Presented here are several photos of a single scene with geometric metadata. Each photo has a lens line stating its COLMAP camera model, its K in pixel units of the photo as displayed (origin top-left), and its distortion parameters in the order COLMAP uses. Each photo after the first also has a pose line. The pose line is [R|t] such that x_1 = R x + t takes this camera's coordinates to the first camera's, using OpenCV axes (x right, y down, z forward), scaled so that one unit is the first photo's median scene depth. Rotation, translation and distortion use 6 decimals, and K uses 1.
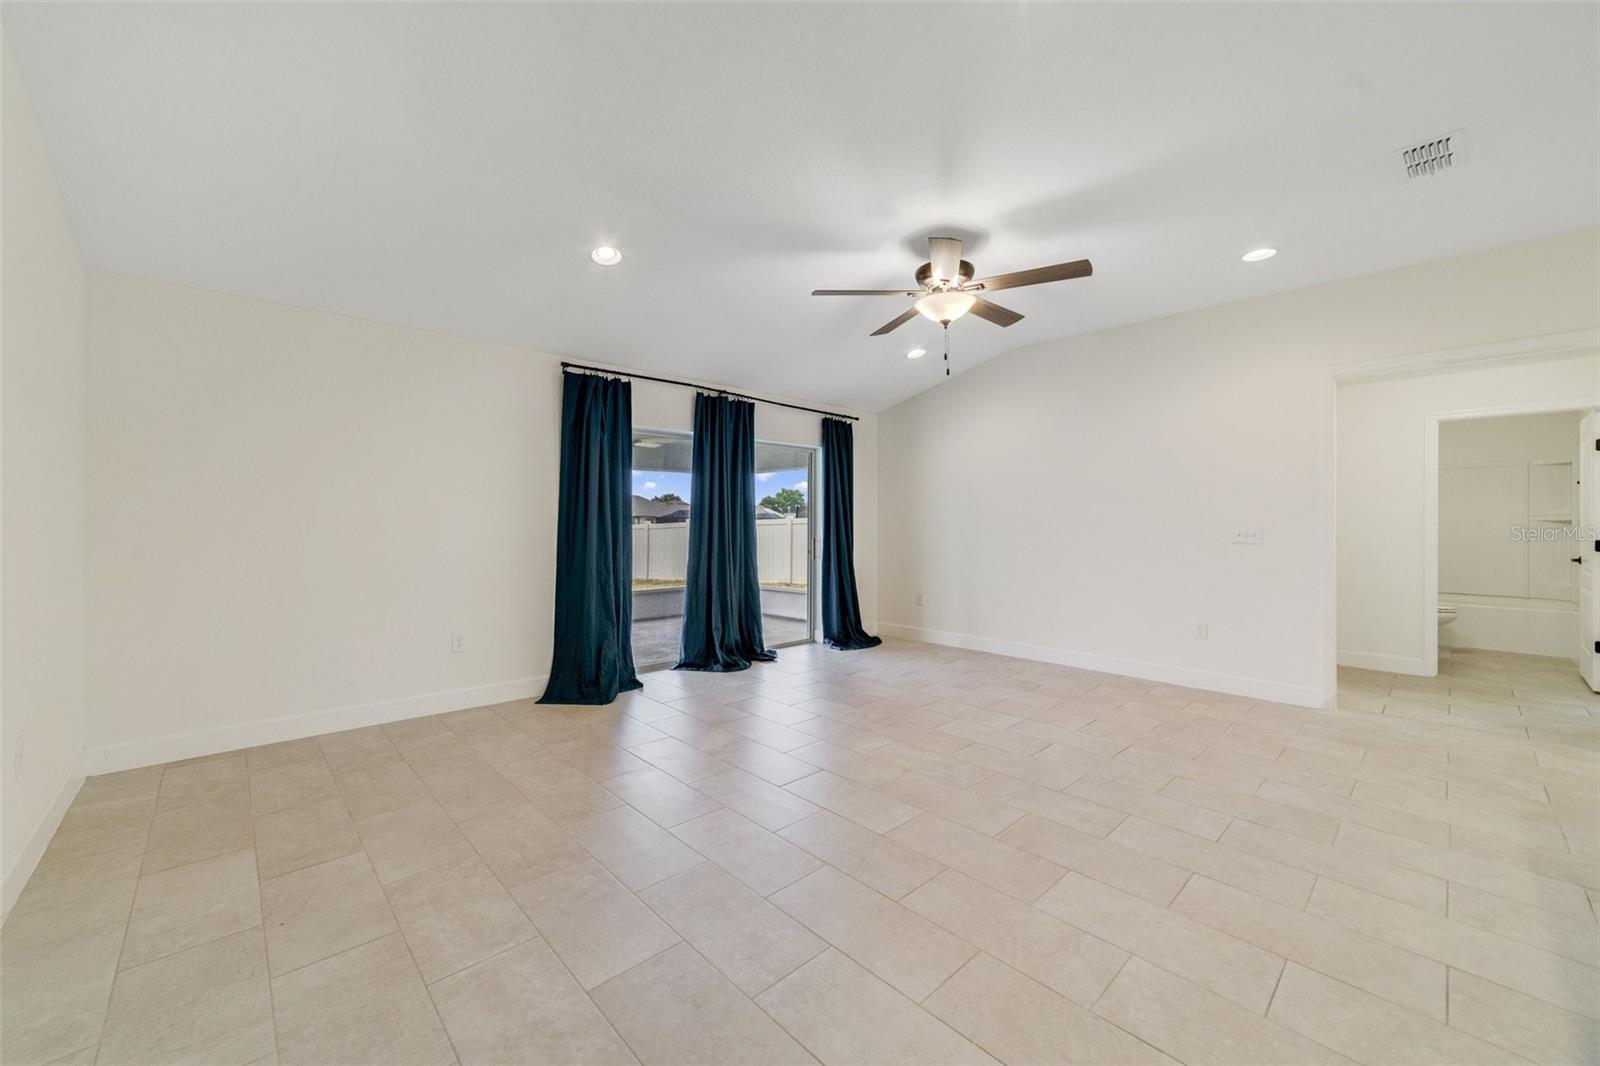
lens RADIAL K [[625.9, 0, 793.0], [0, 625.9, 520.3], [0, 0, 1]] dist [-0.008869, 0.000123]
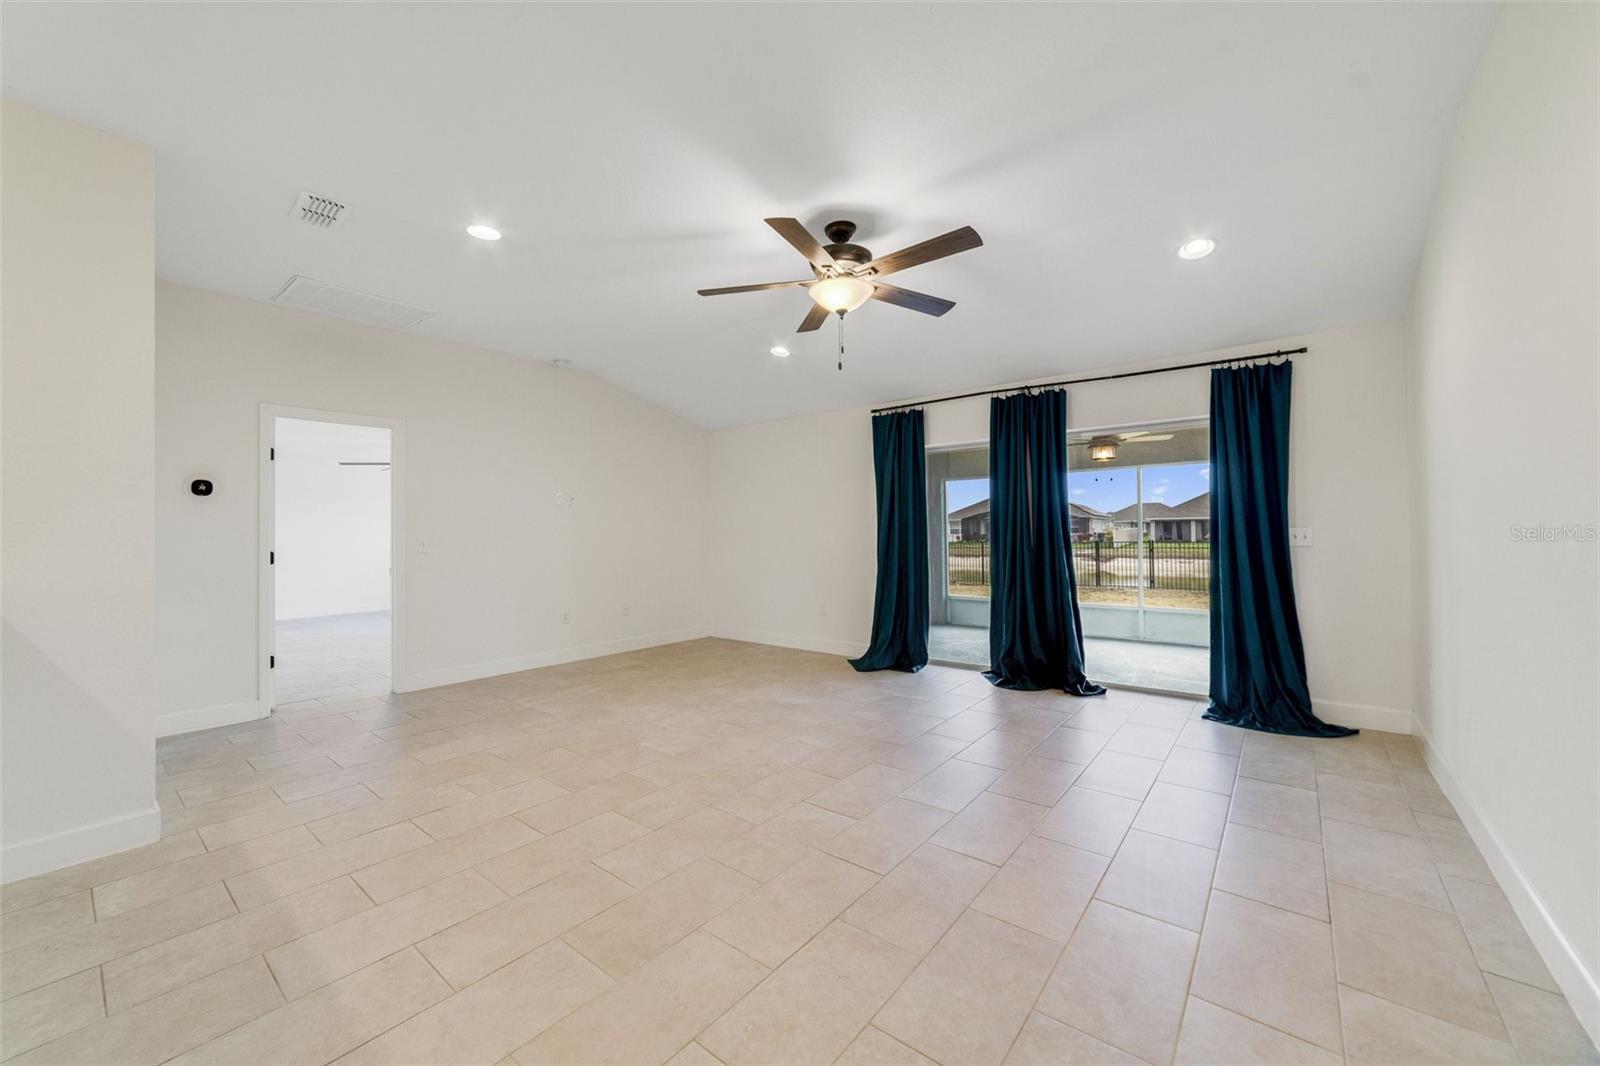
lens RADIAL K [[625.5, 0, 778.9], [0, 625.5, 519.2], [0, 0, 1]] dist [-0.009621, 0.000265]
pose [[0.118326, -0.023307, -0.992701, 0.977781], [0.015292, 0.999649, -0.021648, 0.004112], [0.992857, -0.012619, 0.118641, 0.681809]]
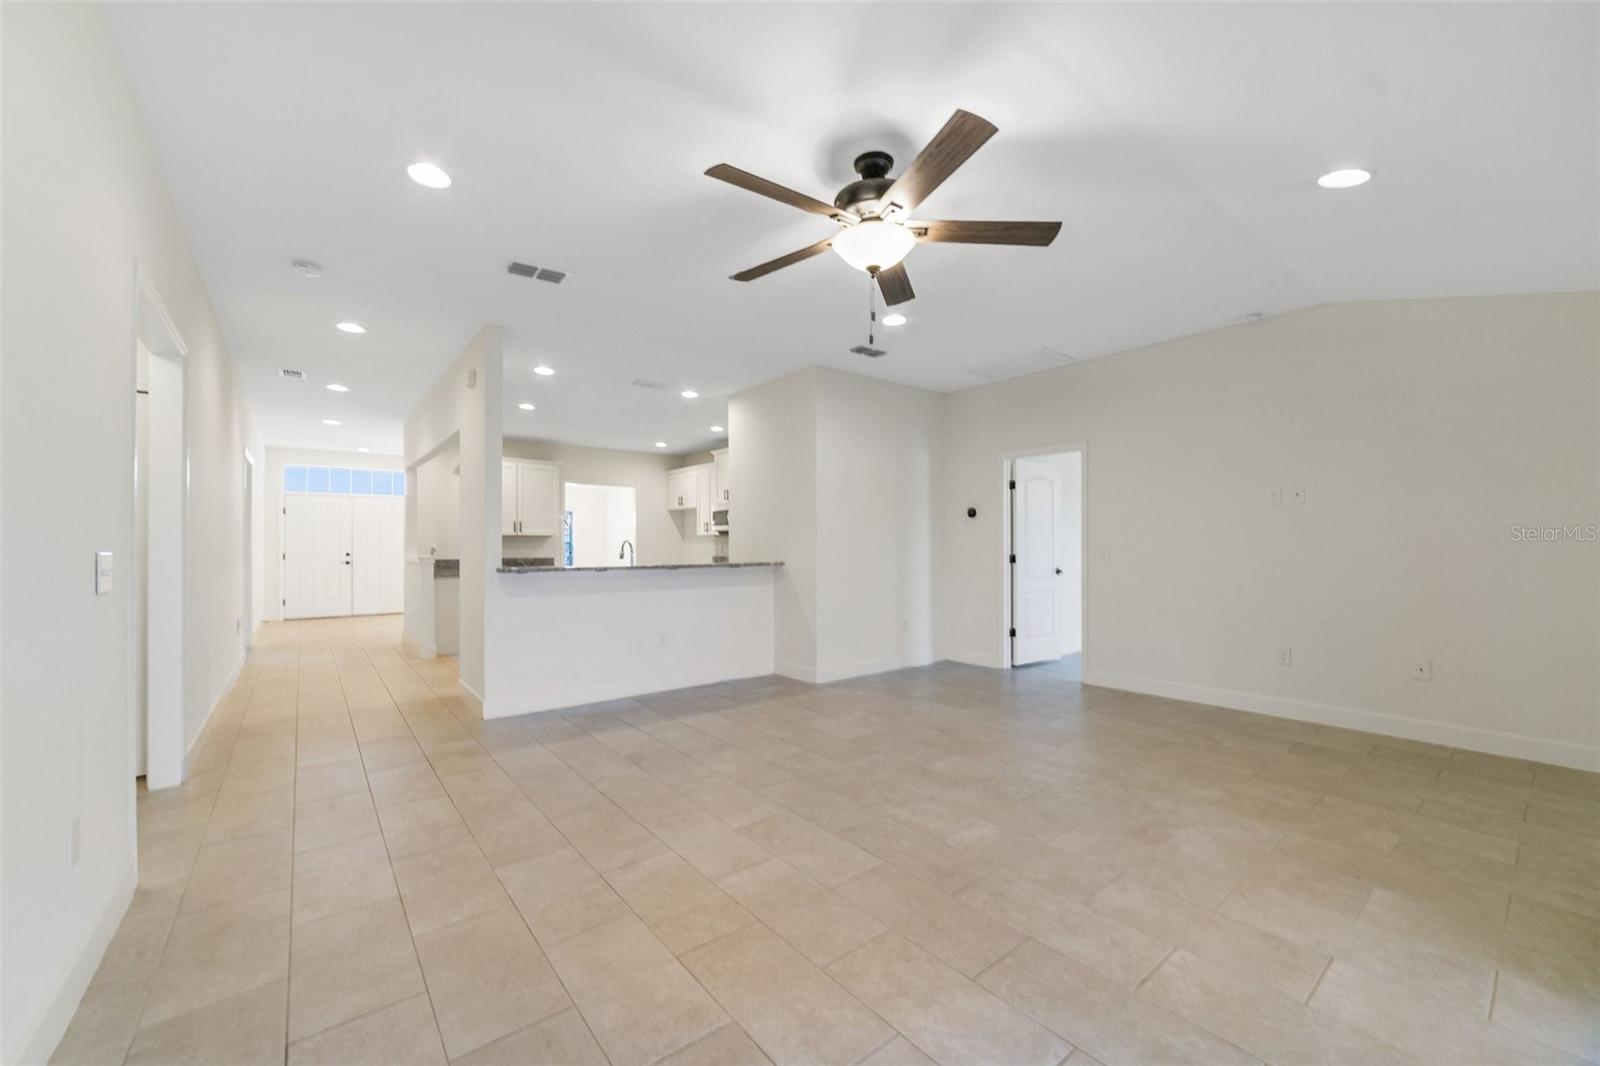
lens RADIAL K [[618.6, 0, 786.7], [0, 618.6, 527.1], [0, 0, 1]] dist [-0.018785, 0.004862]
pose [[-0.995347, 0.006811, 0.096116, 0.232662], [0.003268, 0.999311, -0.036973, 0.008674], [-0.096302, -0.036487, -0.994683, 1.477067]]
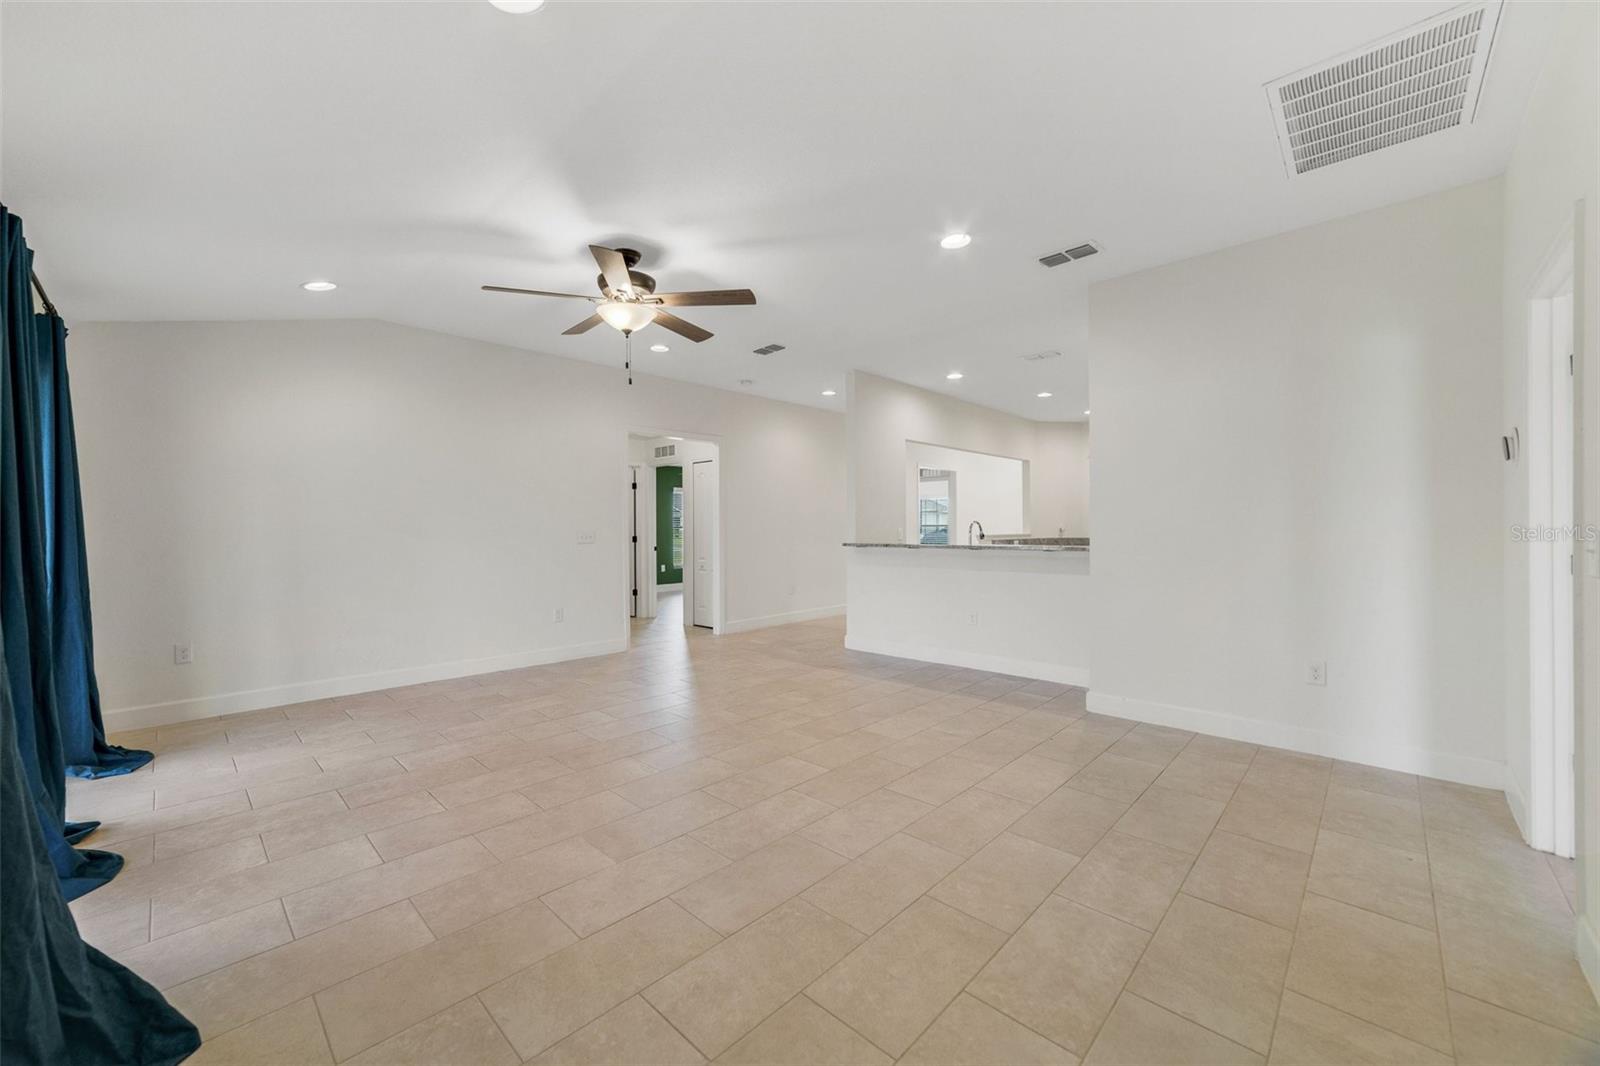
lens RADIAL K [[611.1, 0, 786.0], [0, 611.1, 527.7], [0, 0, 1]] dist [-0.032942, 0.008668]
pose [[-0.048627, -0.000667, 0.998817, -0.648814], [-0.000123, 1.000000, 0.000662, 0.001275], [-0.998817, -0.000091, -0.048627, 0.677530]]
